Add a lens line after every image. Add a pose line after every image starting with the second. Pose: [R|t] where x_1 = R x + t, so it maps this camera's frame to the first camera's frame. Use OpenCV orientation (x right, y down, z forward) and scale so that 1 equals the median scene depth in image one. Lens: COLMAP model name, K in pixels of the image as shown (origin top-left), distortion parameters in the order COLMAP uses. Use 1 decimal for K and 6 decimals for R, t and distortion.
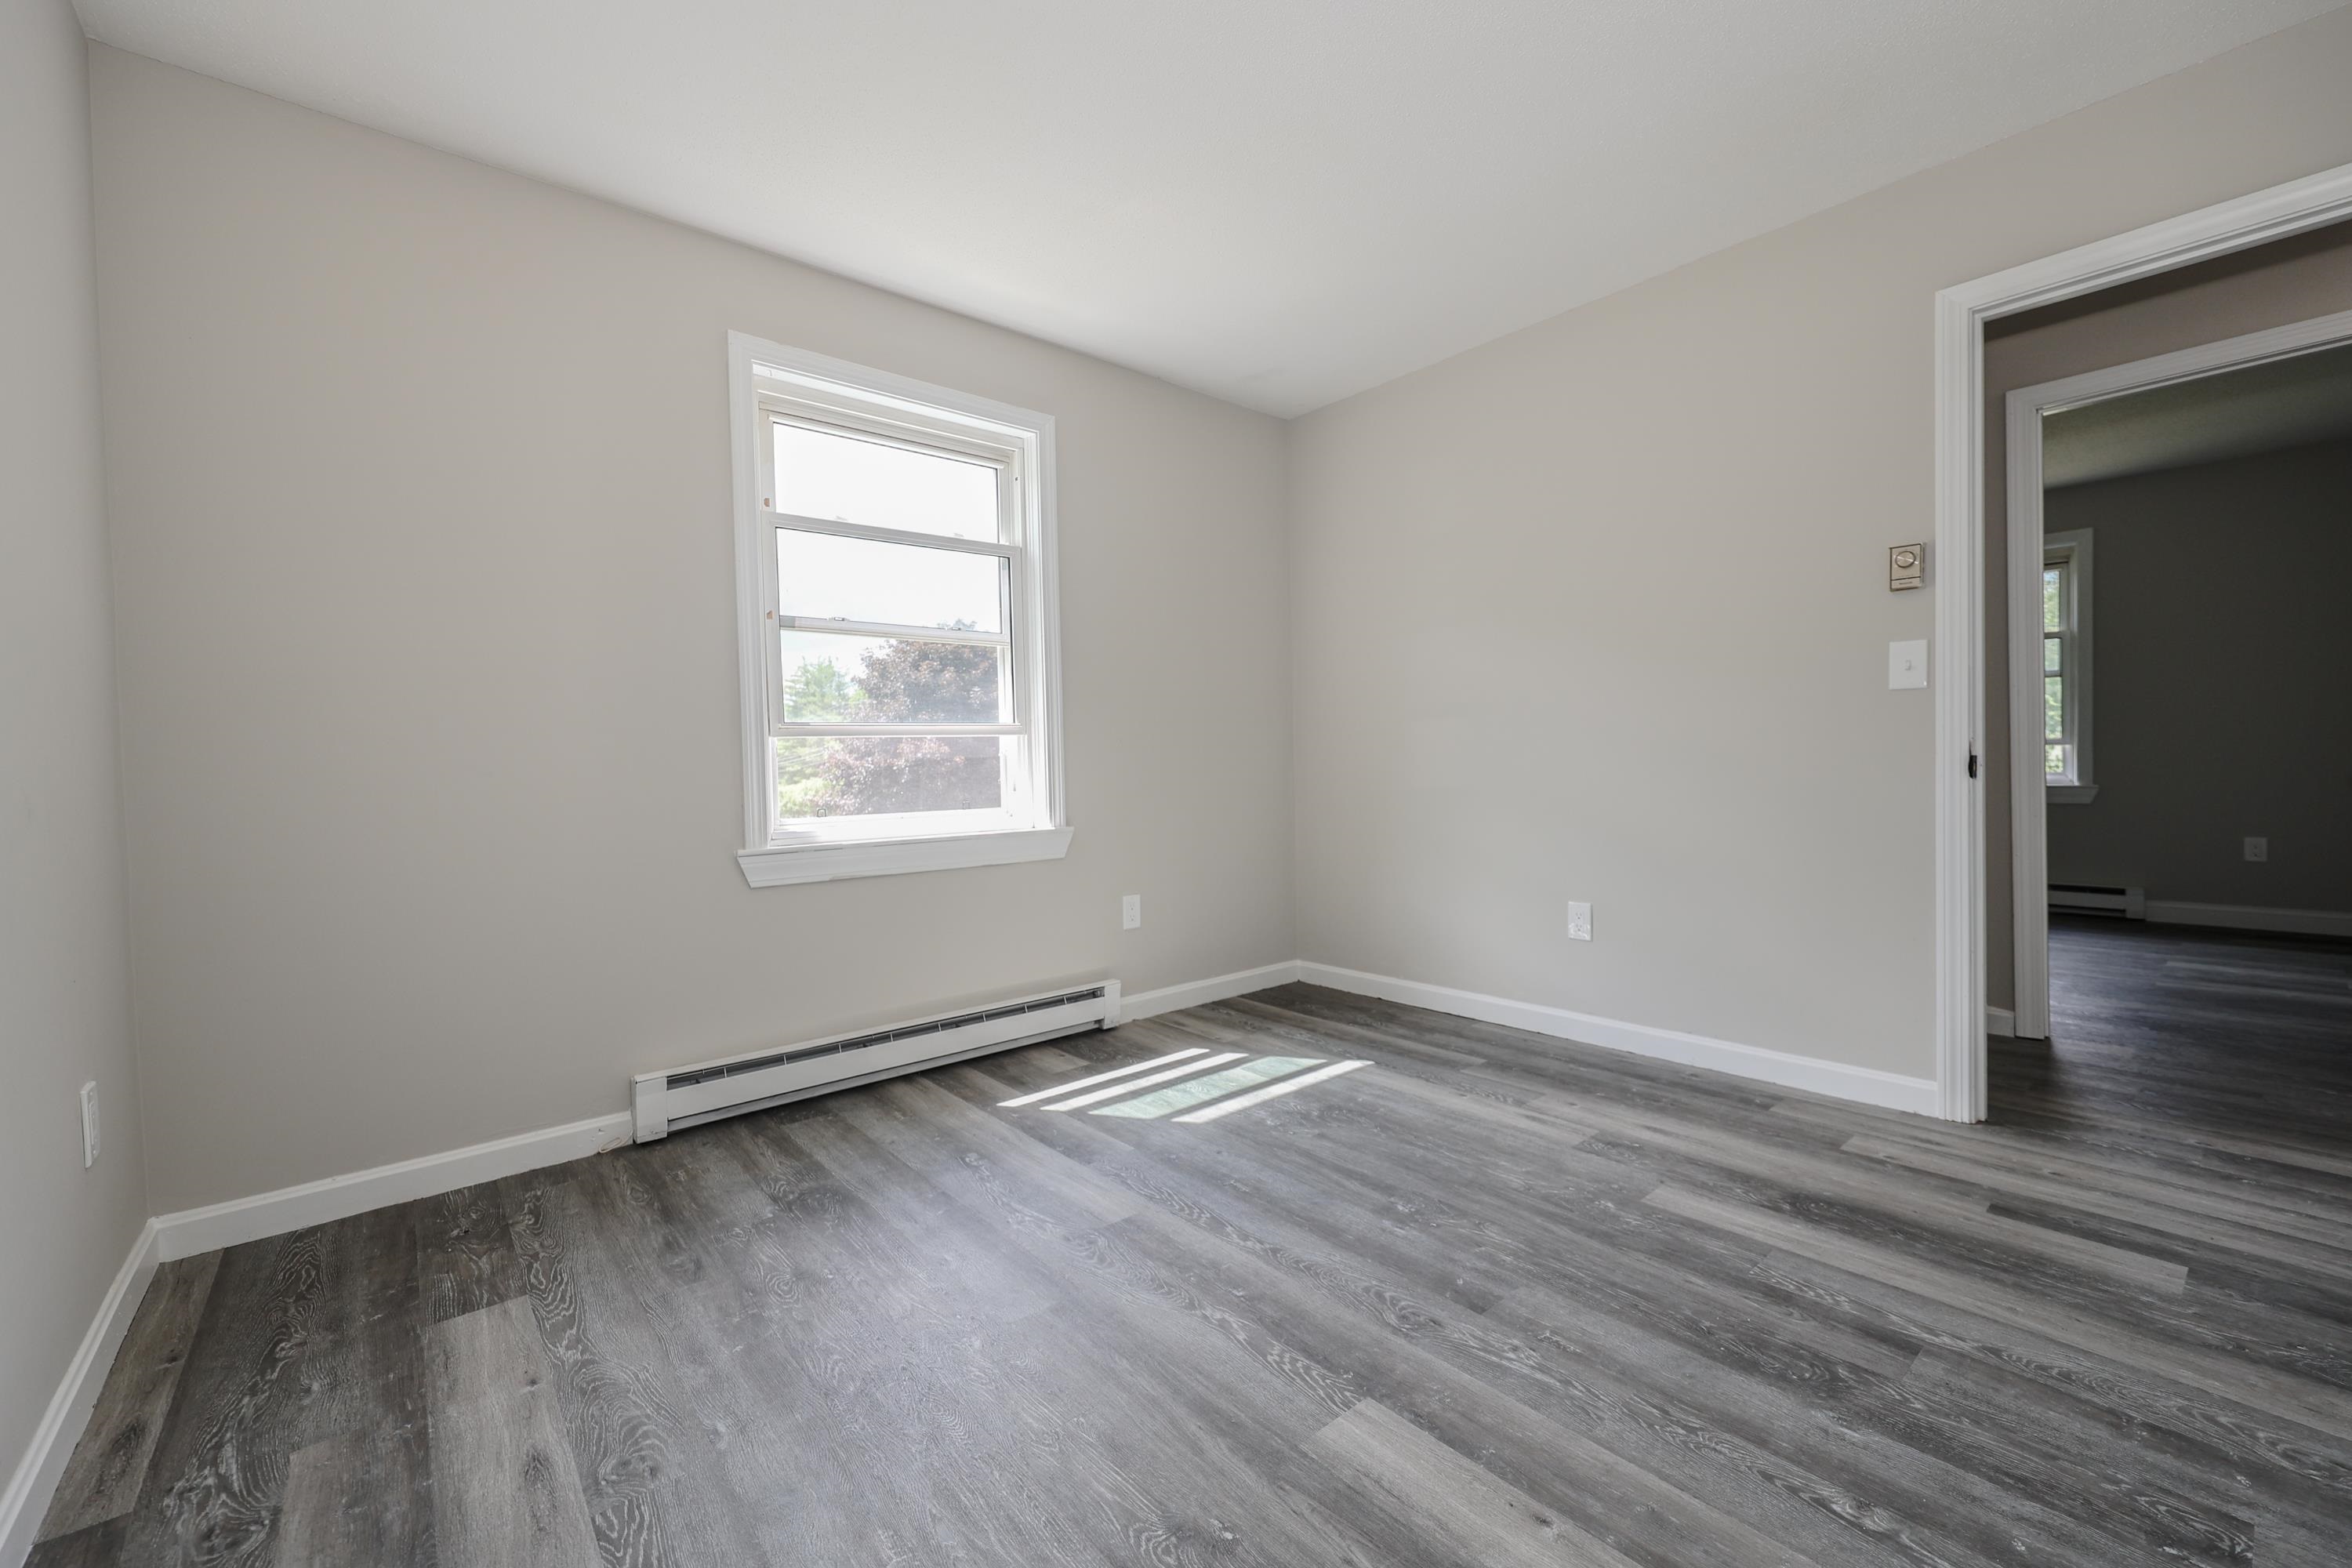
lens RADIAL K [[947.6, 0, 1165.1], [0, 947.6, 779.7], [0, 0, 1]] dist [0.002861, 0.000731]
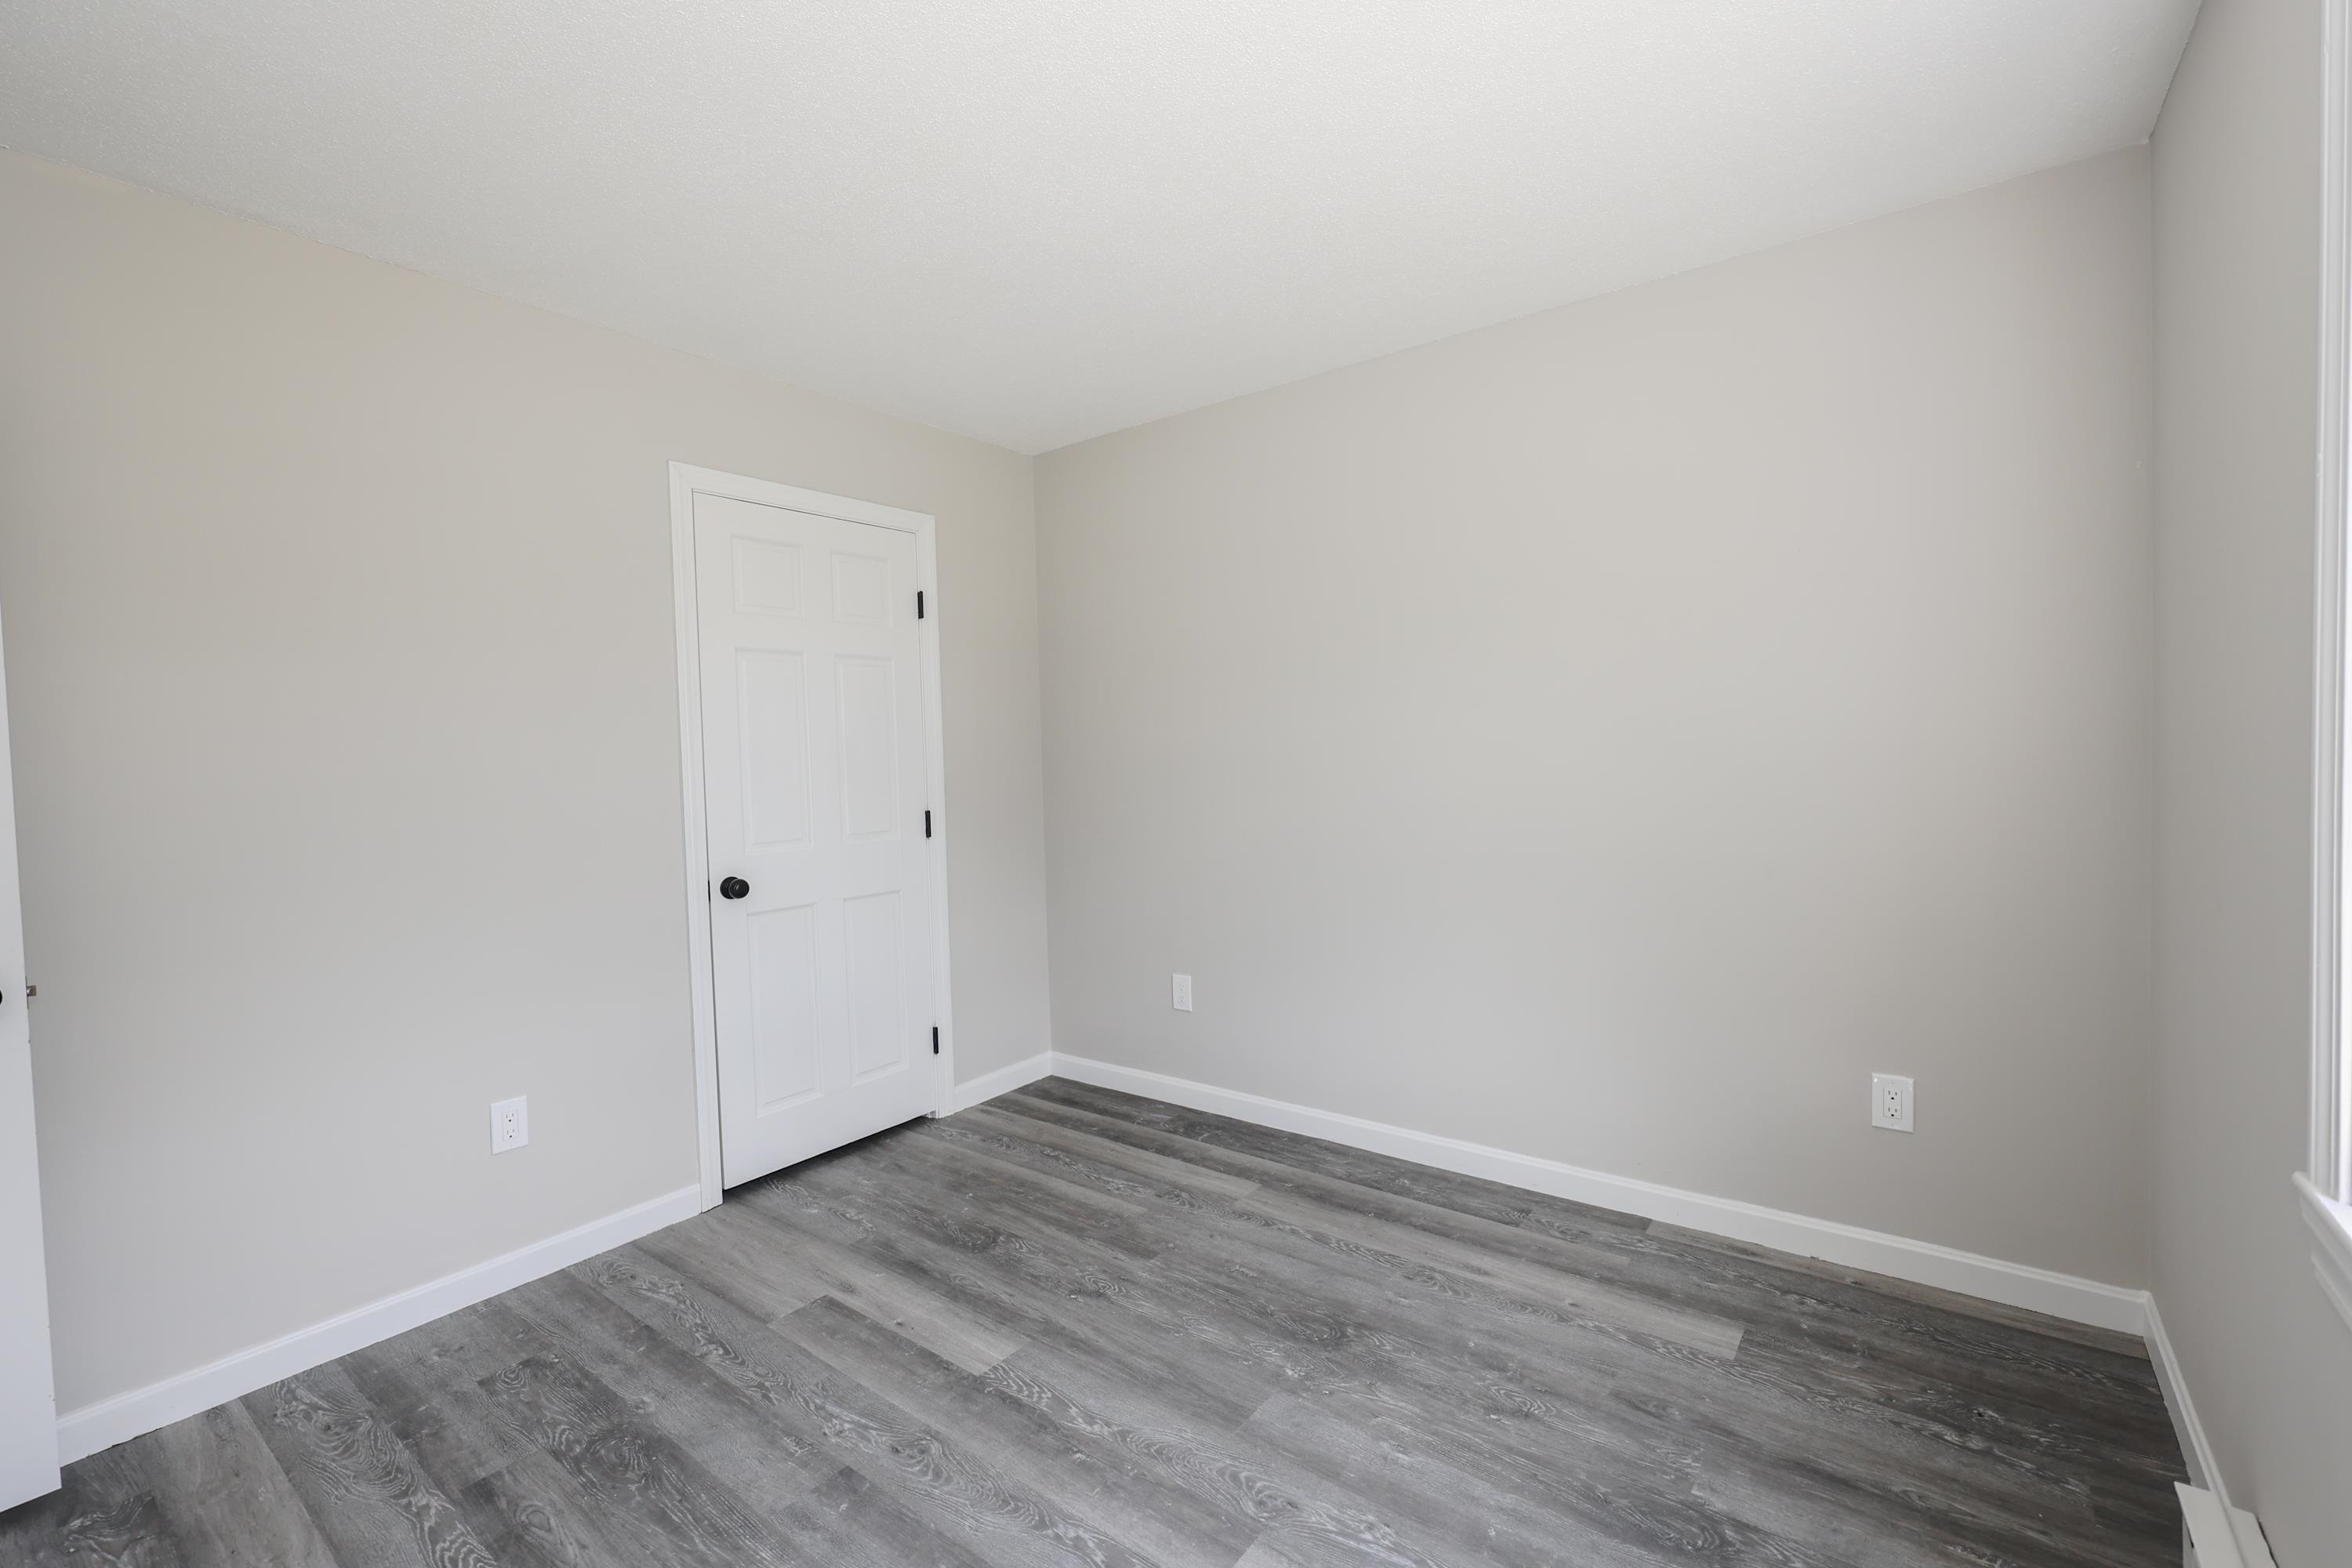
lens RADIAL K [[1009.6, 0, 1176.0], [0, 1009.6, 784.0], [0, 0, 1]] dist [0.004728, -0.000498]
pose [[-0.973483, 0.062312, -0.220110, 0.161066], [0.051862, 0.997250, 0.052947, -0.207135], [0.222804, 0.040128, -0.974037, 1.937085]]
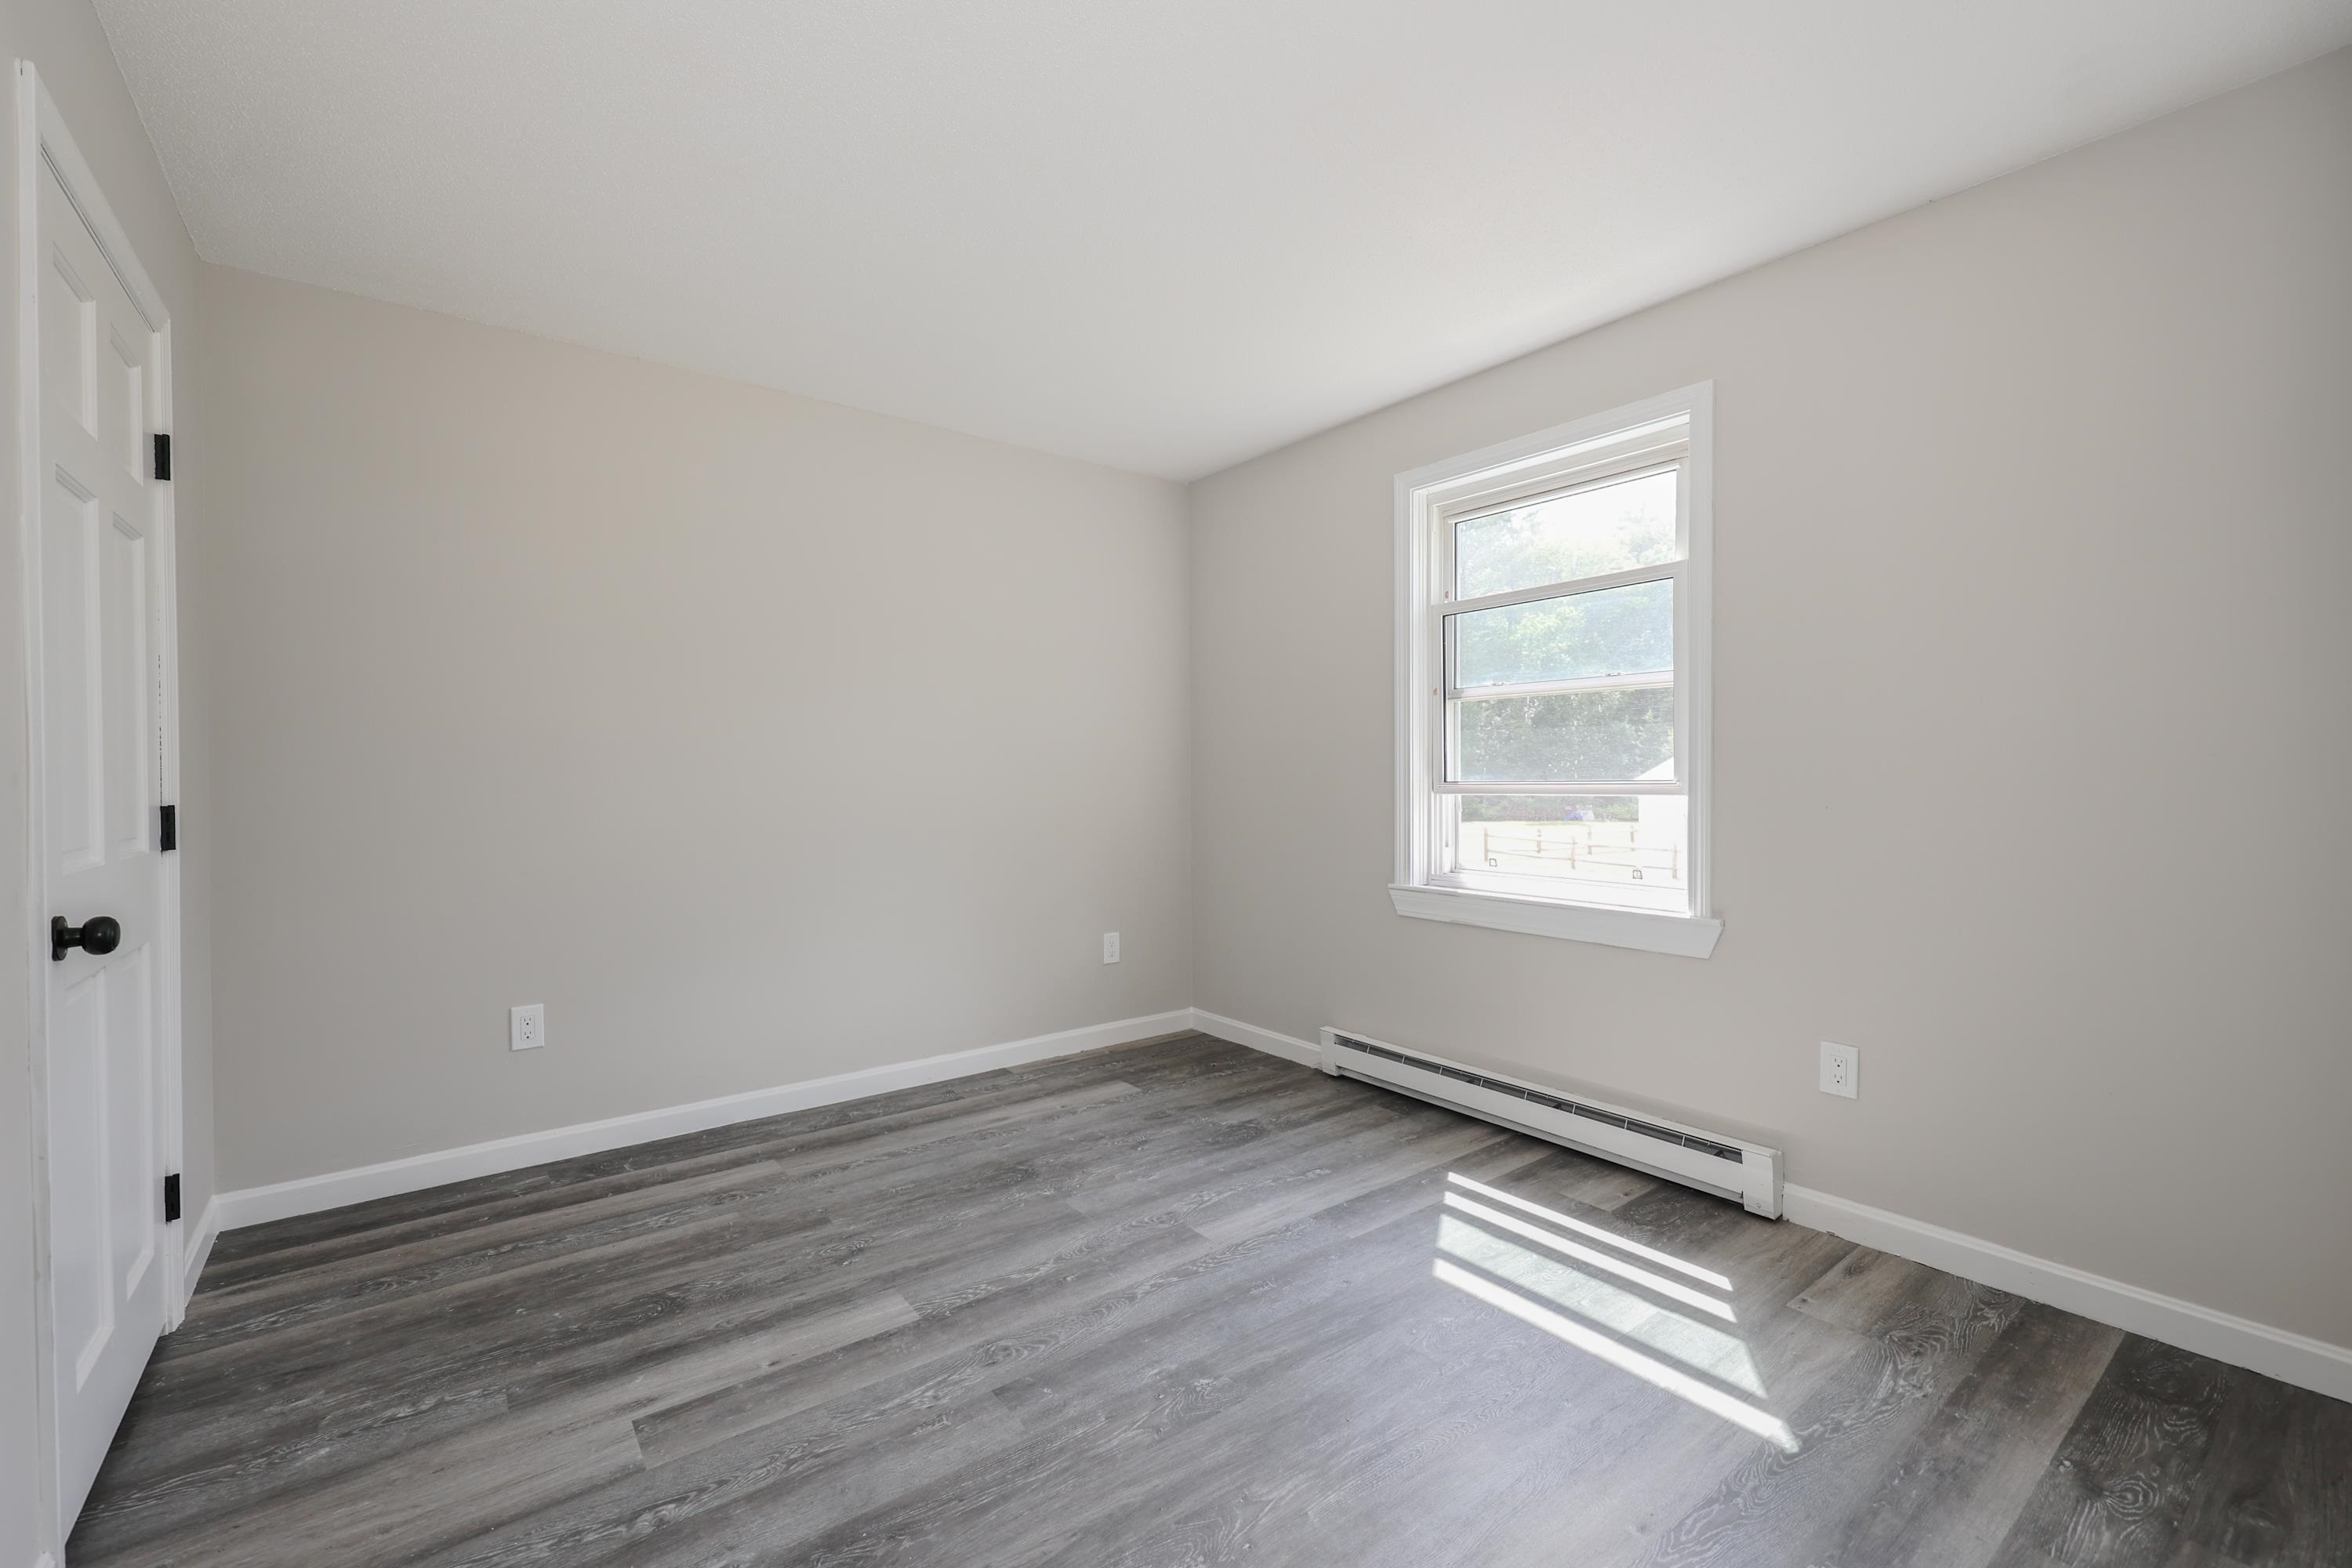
lens RADIAL K [[977.6, 0, 1186.9], [0, 977.6, 778.9], [0, 0, 1]] dist [0.002037, -0.000154]
pose [[-0.030167, 0.032172, -0.999027, 1.284587], [-0.009549, 0.999427, 0.032473, -0.156786], [0.999499, 0.010520, -0.029843, 1.129748]]
